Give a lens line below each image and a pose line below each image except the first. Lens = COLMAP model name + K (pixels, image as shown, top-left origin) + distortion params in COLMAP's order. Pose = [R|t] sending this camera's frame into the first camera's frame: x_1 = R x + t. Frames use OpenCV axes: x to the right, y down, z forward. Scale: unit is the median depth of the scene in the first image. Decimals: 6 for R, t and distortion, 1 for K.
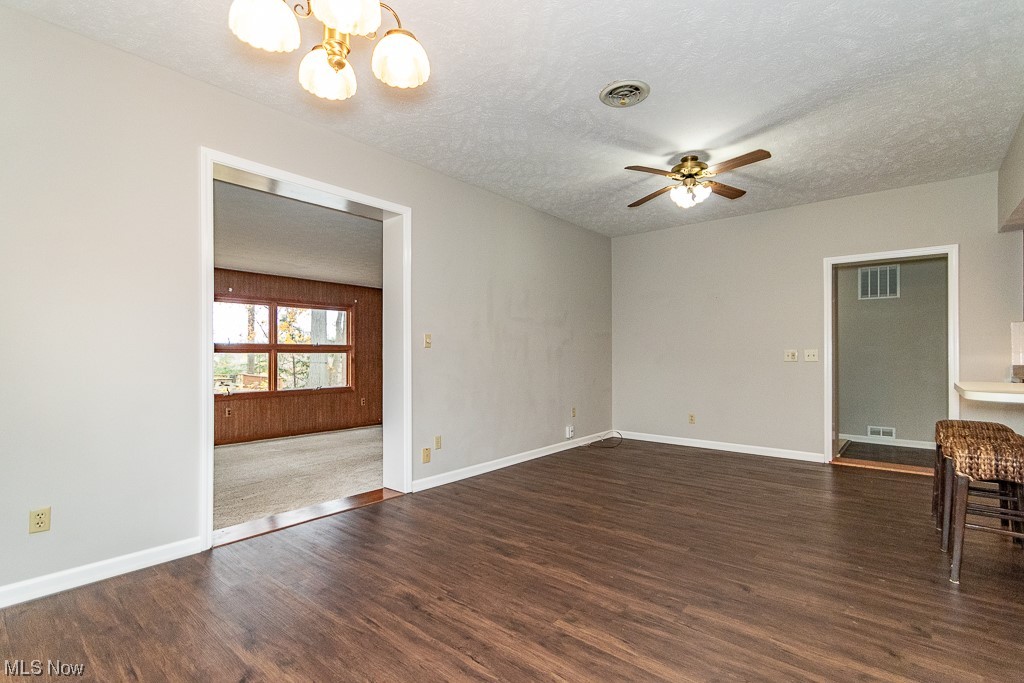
lens RADIAL K [[472.3, 0, 508.5], [0, 472.3, 346.5], [0, 0, 1]] dist [-0.001640, -0.000371]
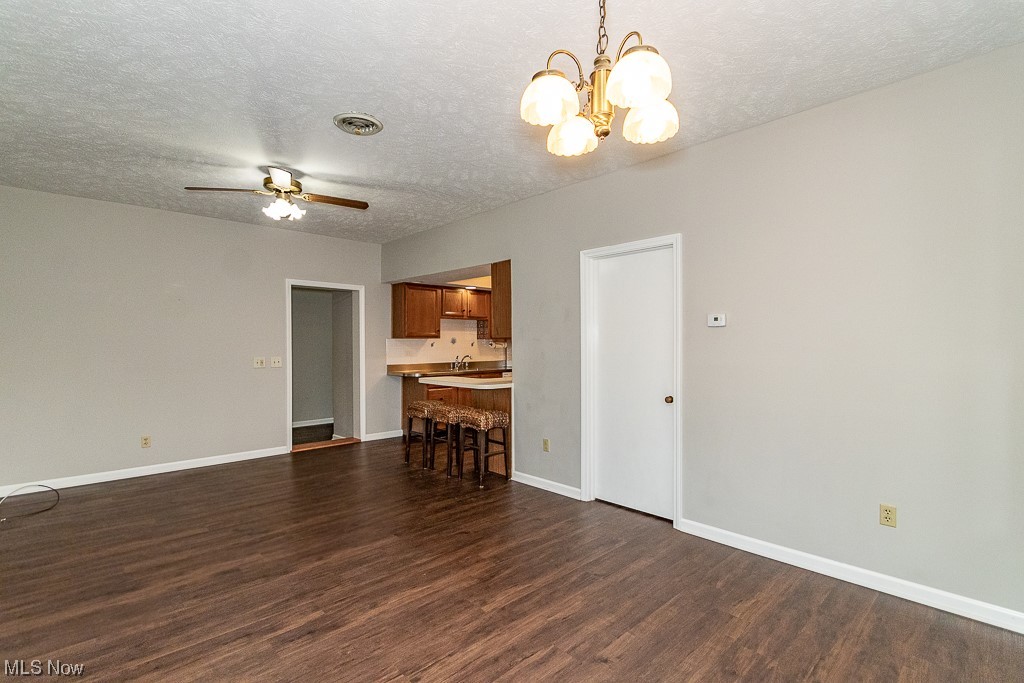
lens RADIAL K [[463.5, 0, 512.0], [0, 463.5, 341.5], [0, 0, 1]] dist [0.001345, -0.000099]
pose [[0.115601, 0.004290, 0.993286, -0.724566], [-0.014338, 0.999894, -0.002650, -0.064056], [-0.993192, -0.013935, 0.115650, 0.549228]]
